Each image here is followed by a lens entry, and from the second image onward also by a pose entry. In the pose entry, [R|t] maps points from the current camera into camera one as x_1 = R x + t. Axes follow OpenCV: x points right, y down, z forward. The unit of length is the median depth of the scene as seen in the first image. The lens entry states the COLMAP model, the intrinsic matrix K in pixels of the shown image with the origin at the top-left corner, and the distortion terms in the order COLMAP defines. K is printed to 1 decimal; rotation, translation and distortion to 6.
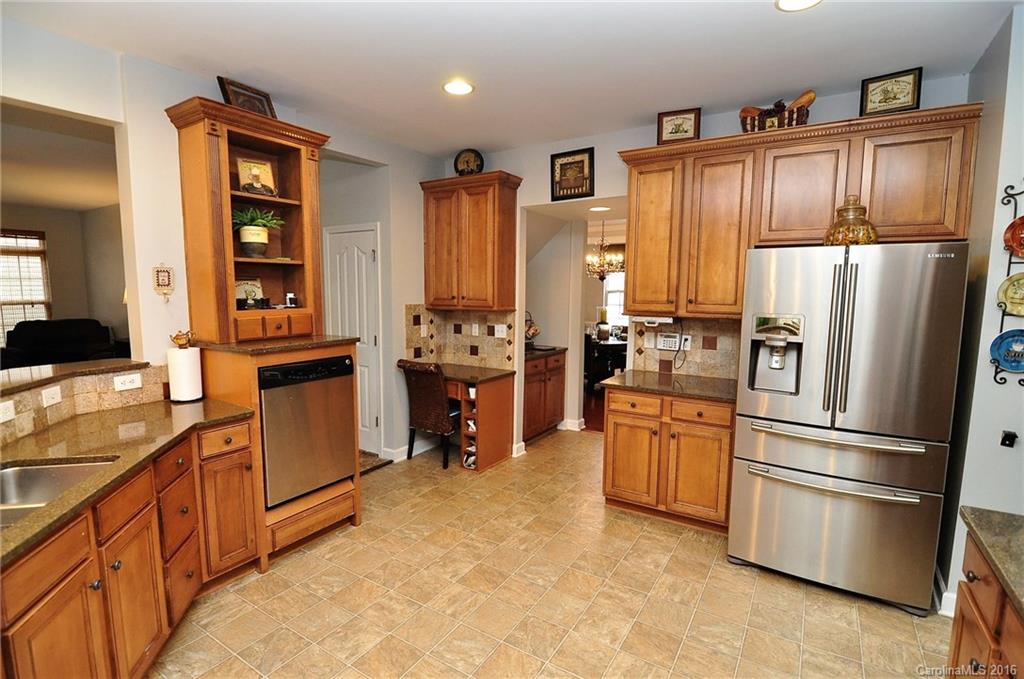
lens RADIAL K [[491.1, 0, 508.1], [0, 491.1, 343.7], [0, 0, 1]] dist [-0.008273, -0.005781]
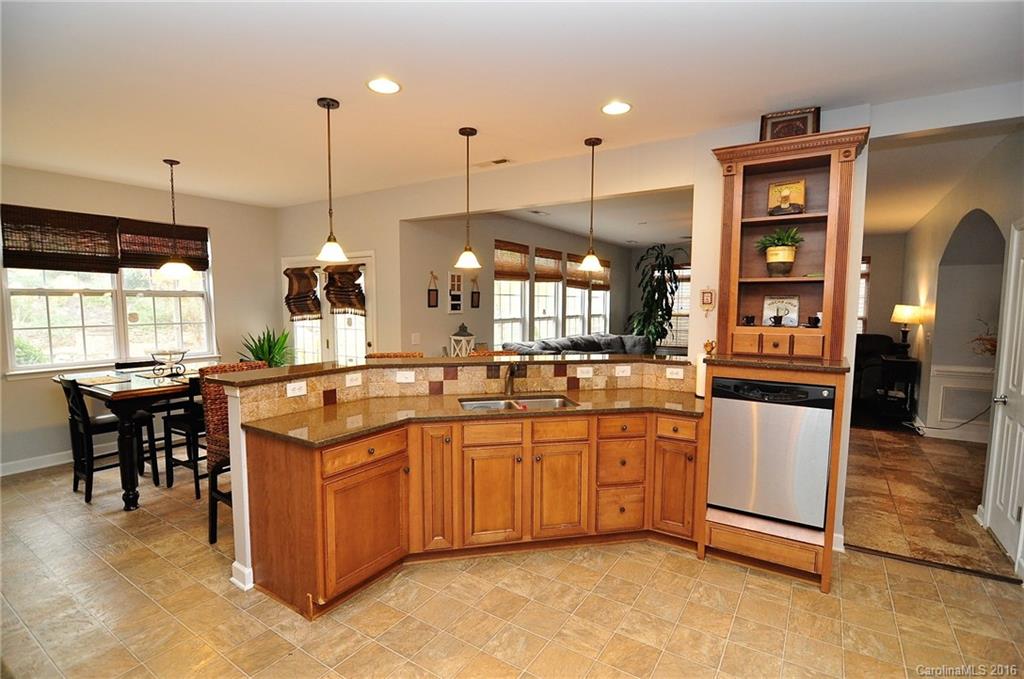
lens RADIAL K [[491.1, 0, 506.8], [0, 491.1, 340.2], [0, 0, 1]] dist [-0.008273, -0.005781]
pose [[-0.011408, 0.070681, -0.997434, 0.515955], [-0.115737, 0.990701, 0.071527, -0.050063], [0.993214, 0.116256, -0.003122, 0.444590]]
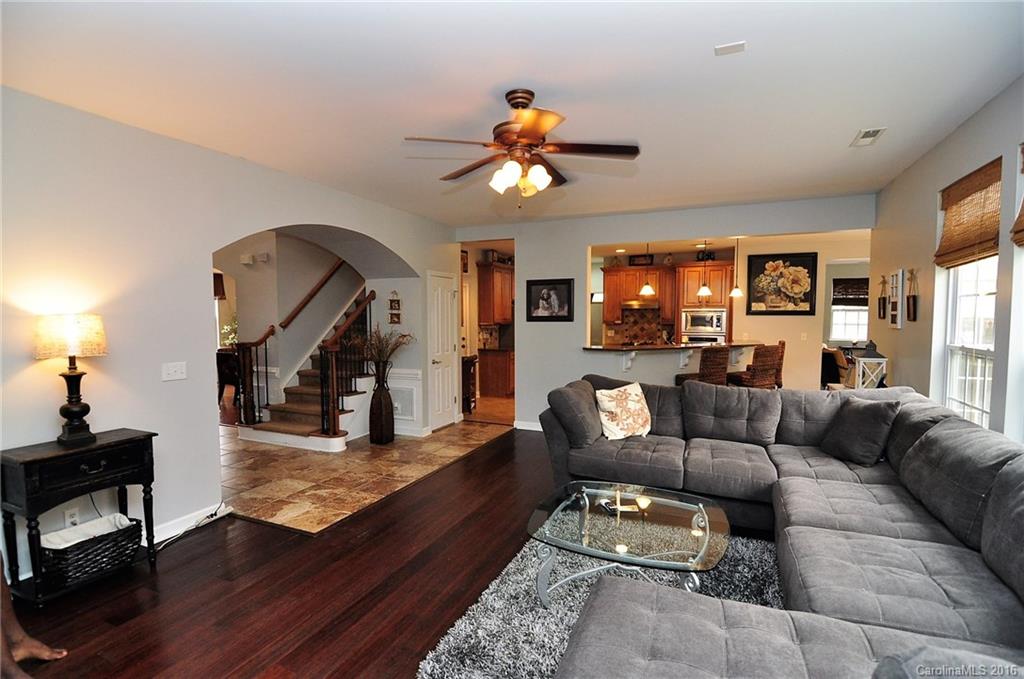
lens RADIAL K [[491.1, 0, 506.5], [0, 491.1, 345.7], [0, 0, 1]] dist [-0.008273, -0.005781]
pose [[-0.147088, -0.066984, 0.986853, -2.680964], [0.110184, 0.990385, 0.083647, -0.182234], [-0.982967, 0.121038, -0.138293, 1.521518]]
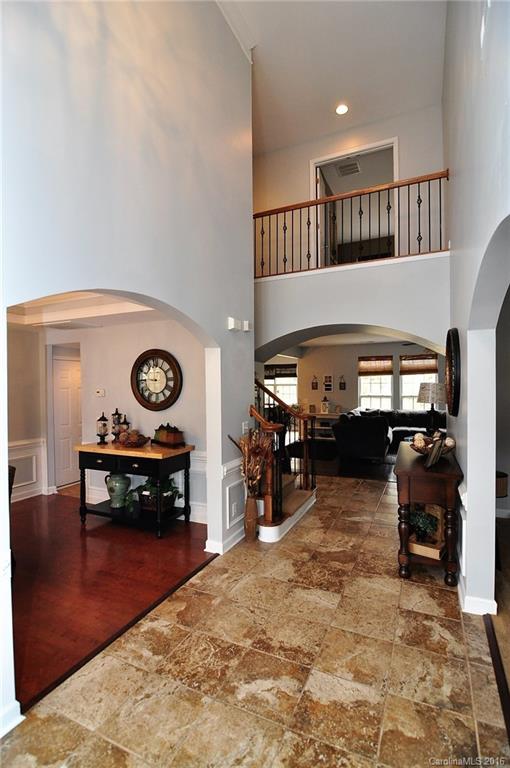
lens RADIAL K [[368.3, 0, 248.0], [0, 368.3, 388.6], [0, 0, 1]] dist [-0.008273, -0.005781]
pose [[-0.993196, 0.001566, -0.116448, -0.280146], [-0.012432, 0.992770, 0.119385, -0.436374], [0.115793, 0.120020, -0.985995, 3.603695]]
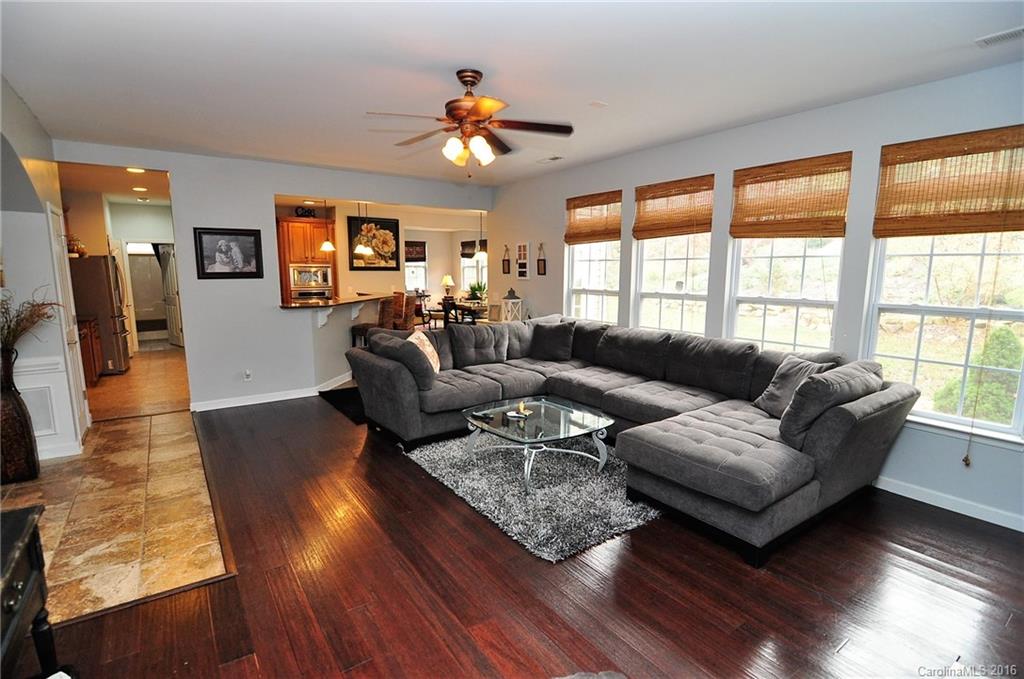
lens RADIAL K [[491.1, 0, 511.9], [0, 491.1, 345.4], [0, 0, 1]] dist [-0.008273, -0.005781]
pose [[-0.926515, -0.065296, 0.370548, -2.259056], [0.034178, 0.966149, 0.255709, -0.276412], [-0.374701, 0.249583, -0.892921, 2.317253]]
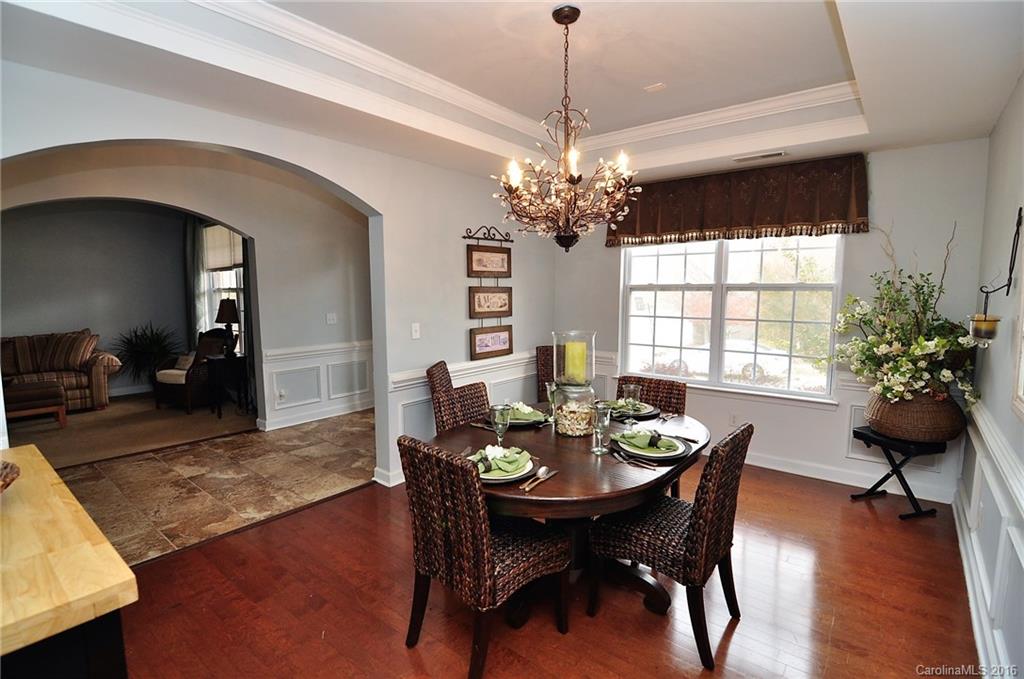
lens RADIAL K [[491.1, 0, 510.8], [0, 491.1, 340.3], [0, 0, 1]] dist [-0.008273, -0.005781]
pose [[0.992990, -0.002963, -0.118163, 0.511910], [0.001623, 0.999933, -0.011434, -0.179153], [0.118189, 0.011162, 0.992928, 1.845491]]
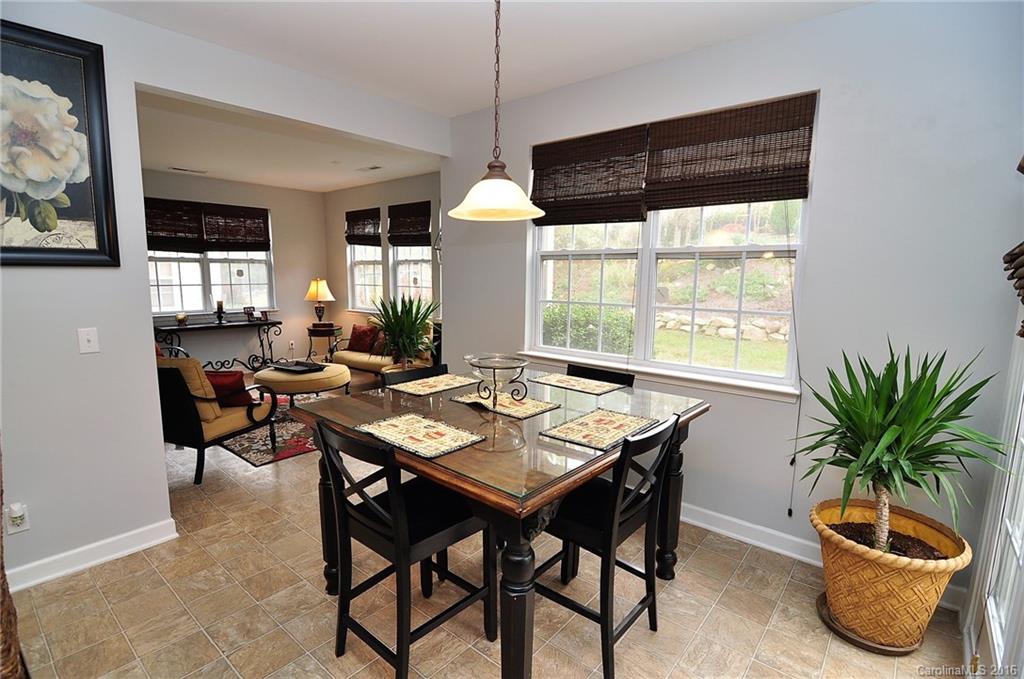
lens RADIAL K [[491.1, 0, 509.6], [0, 491.1, 343.3], [0, 0, 1]] dist [-0.008273, -0.005781]
pose [[-0.990532, -0.033248, 0.133199, -1.010135], [0.001336, 0.967850, 0.251526, -0.013088], [-0.137279, 0.249323, -0.958641, 0.173328]]
